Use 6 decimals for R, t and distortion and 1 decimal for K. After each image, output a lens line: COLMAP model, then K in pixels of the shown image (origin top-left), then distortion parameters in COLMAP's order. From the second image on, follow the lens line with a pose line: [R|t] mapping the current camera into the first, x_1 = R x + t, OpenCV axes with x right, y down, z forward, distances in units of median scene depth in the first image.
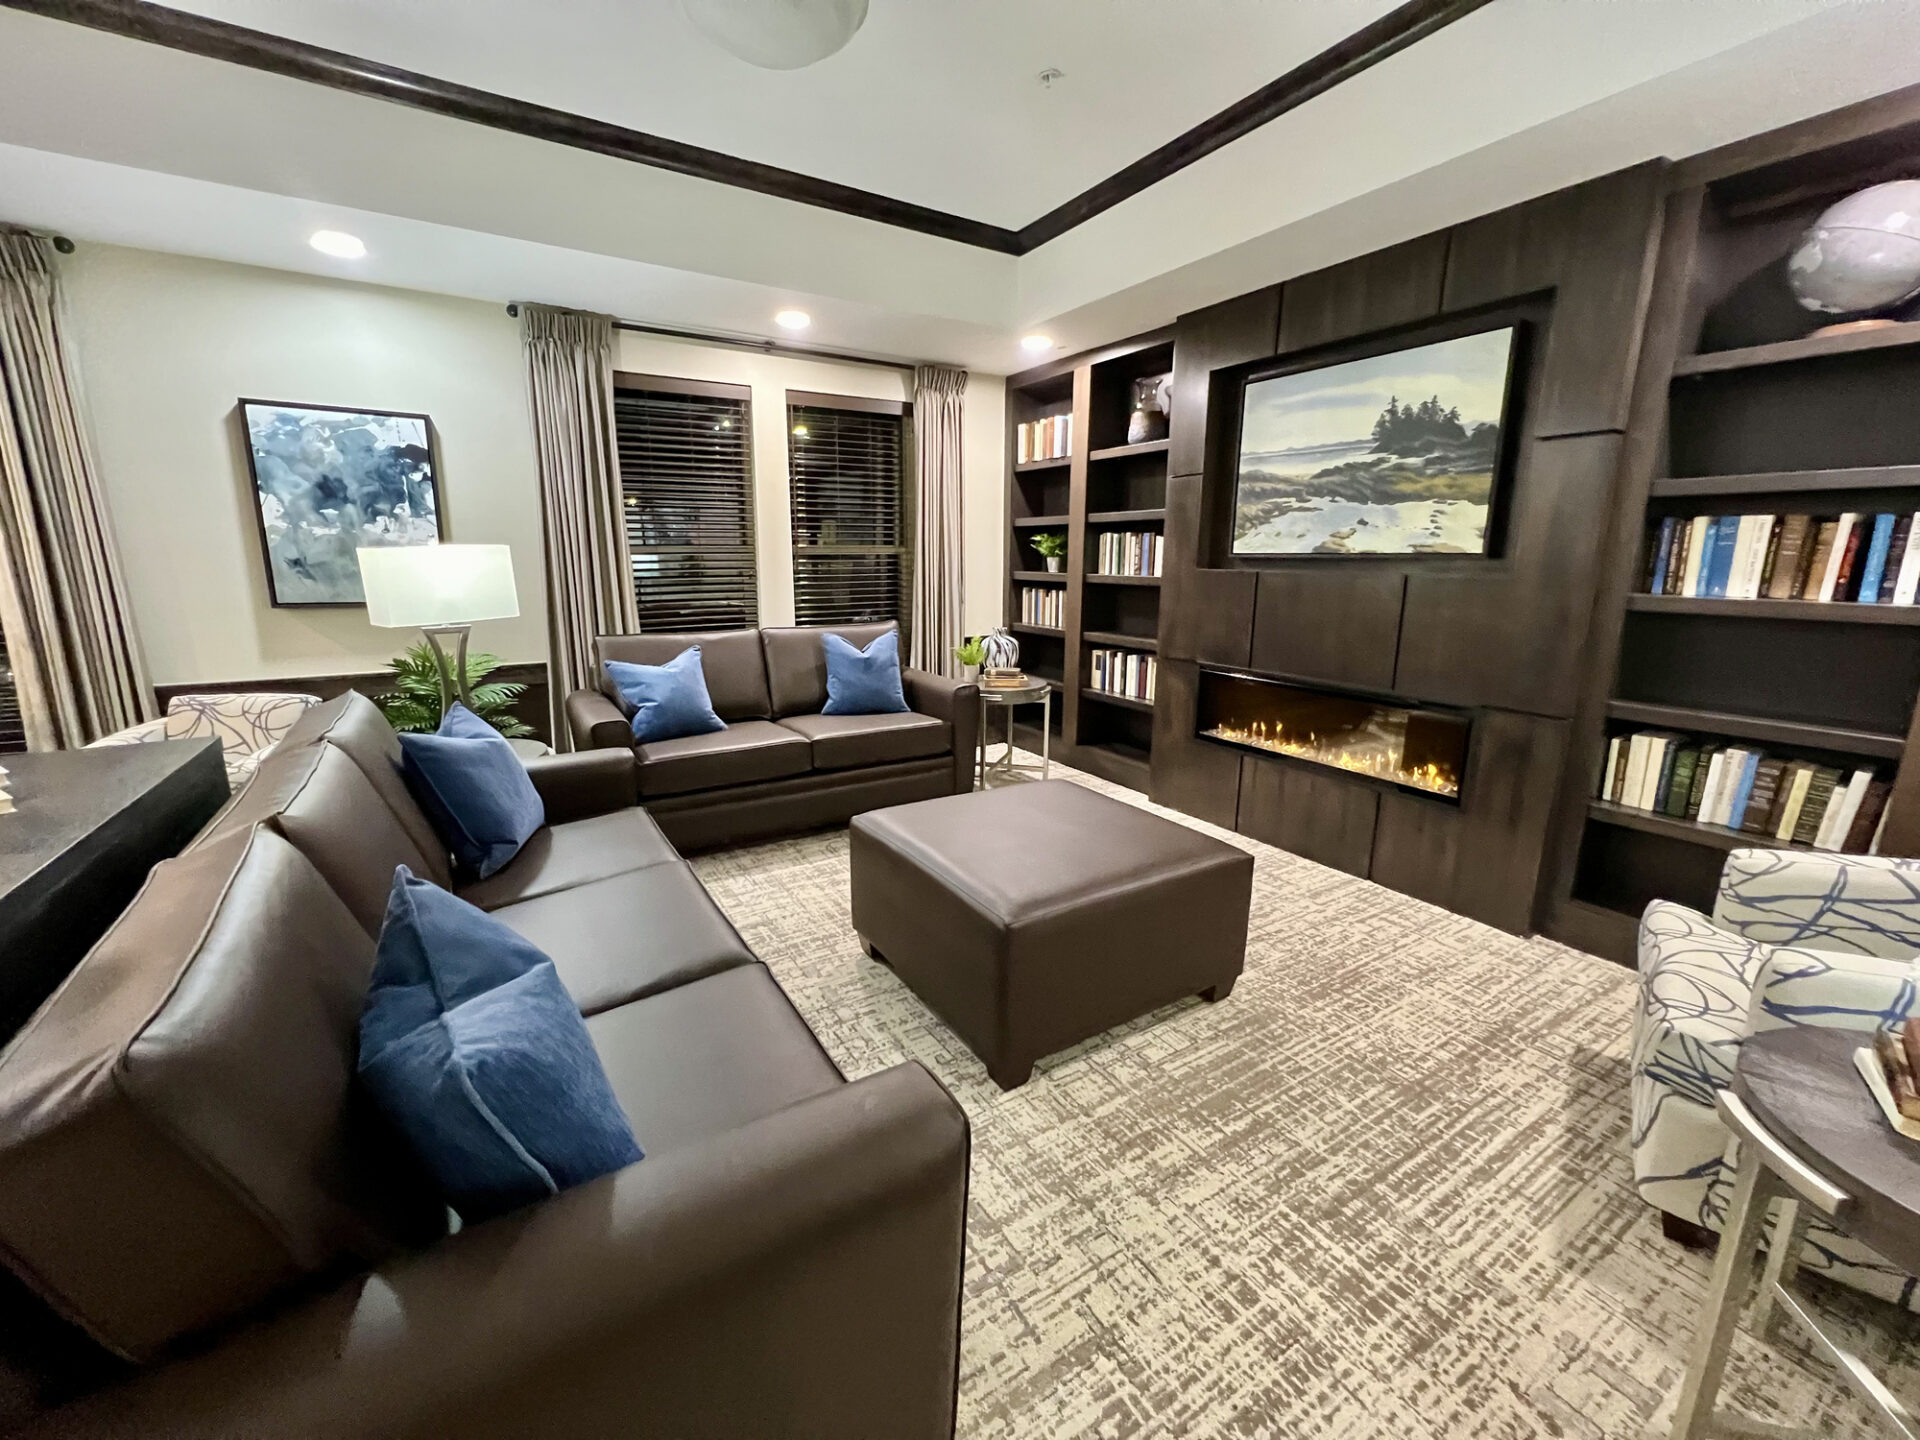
lens RADIAL K [[770.4, 0, 957.6], [0, 770.4, 715.4], [0, 0, 1]] dist [0.003054, 0.000305]
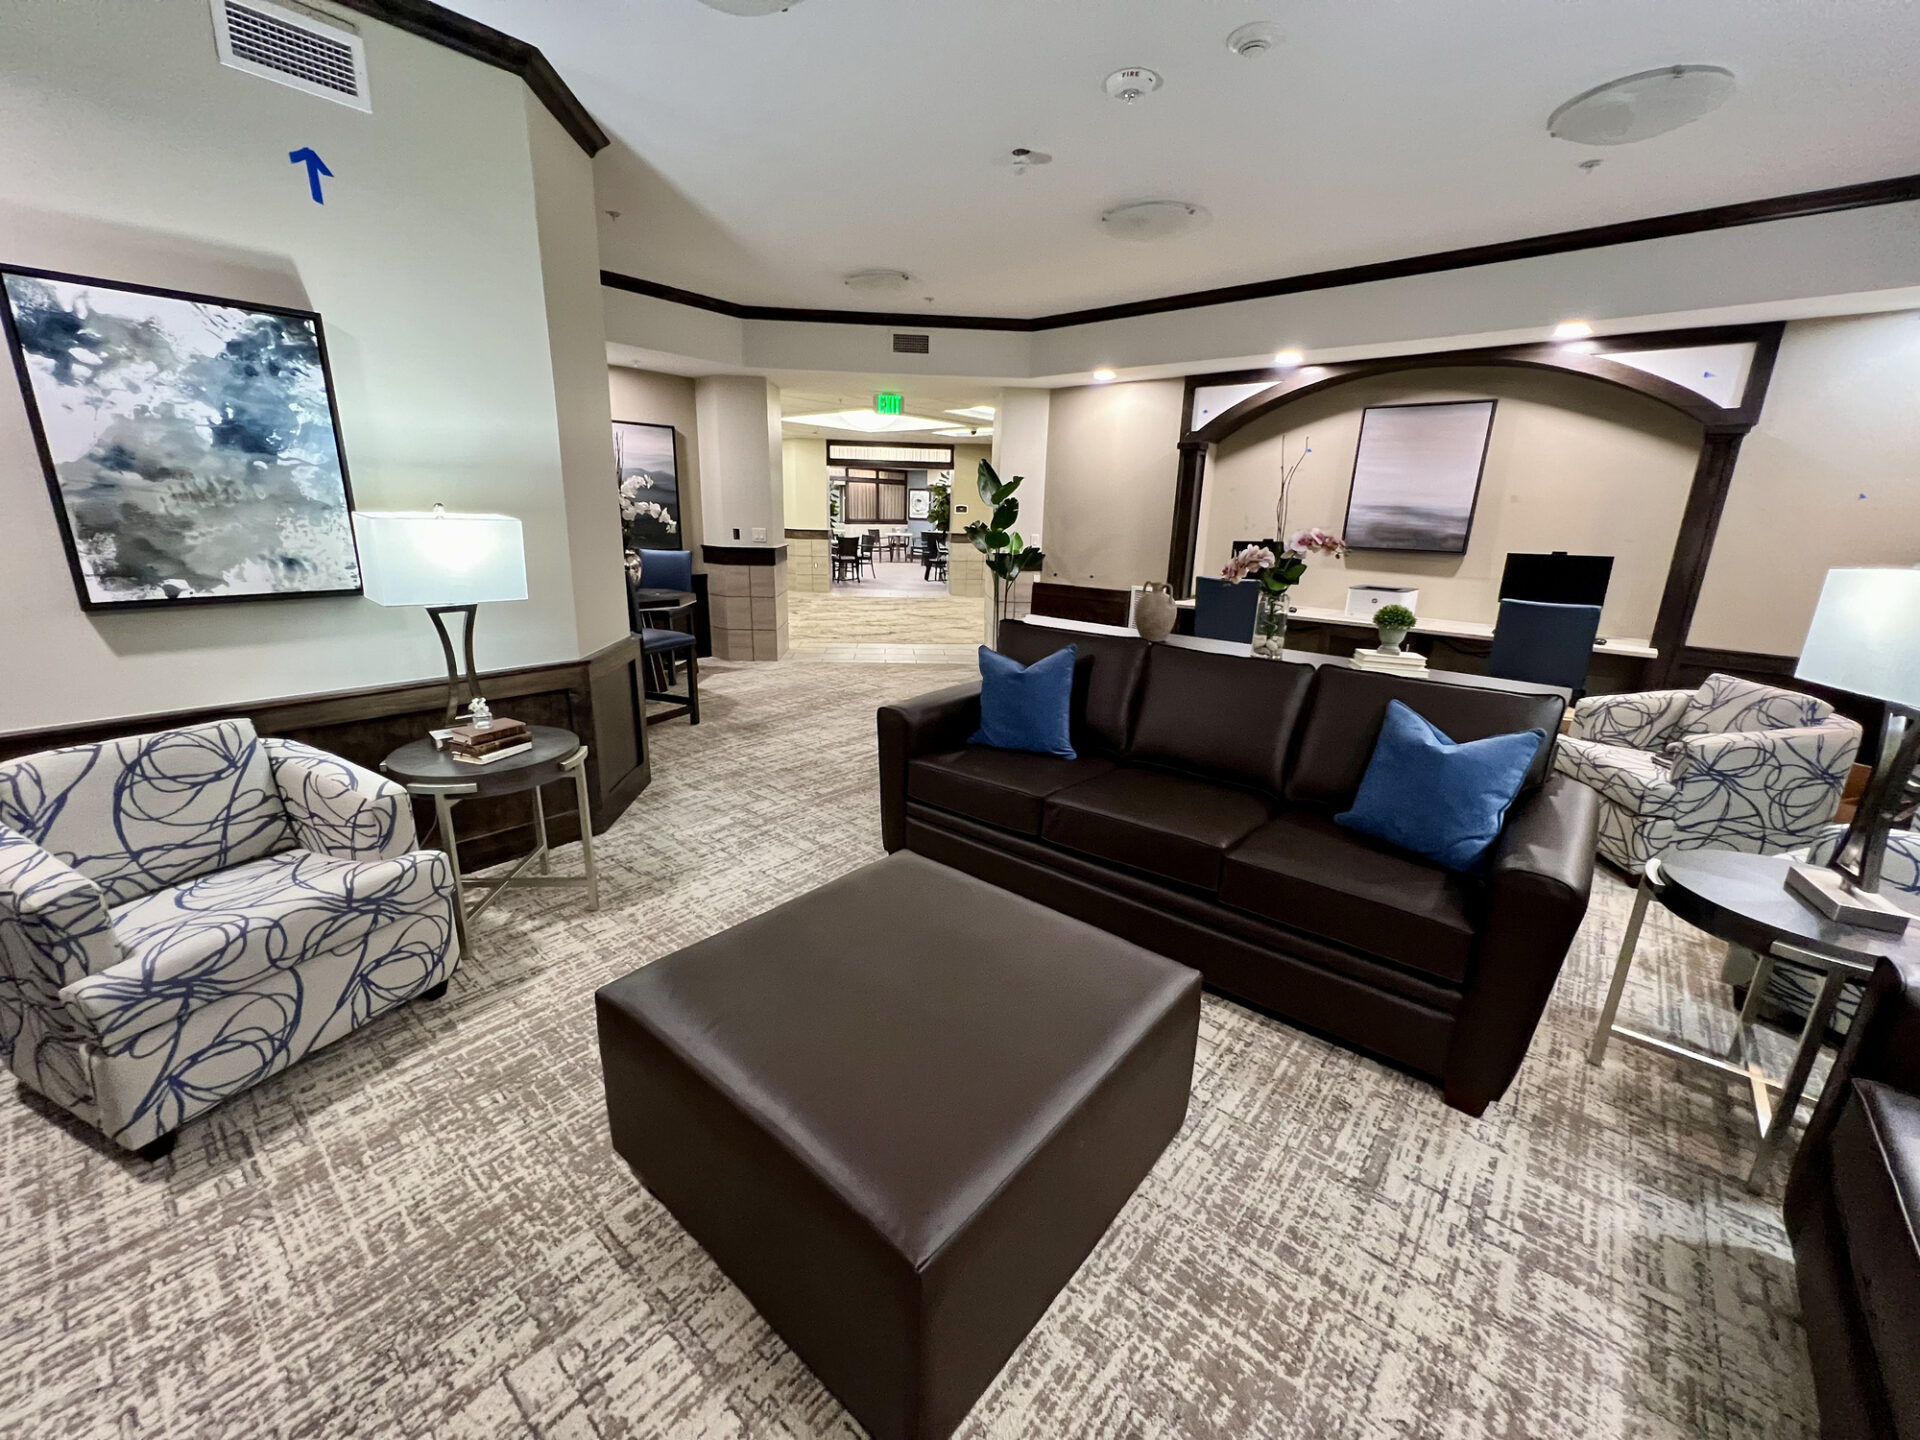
lens RADIAL K [[770.4, 0, 956.5], [0, 770.4, 722.1], [0, 0, 1]] dist [0.003054, 0.000305]
pose [[-0.949671, 0.062146, -0.307023, 1.058309], [-0.087393, 0.888643, 0.450196, -0.339629], [0.300812, 0.454369, -0.838487, 1.375935]]
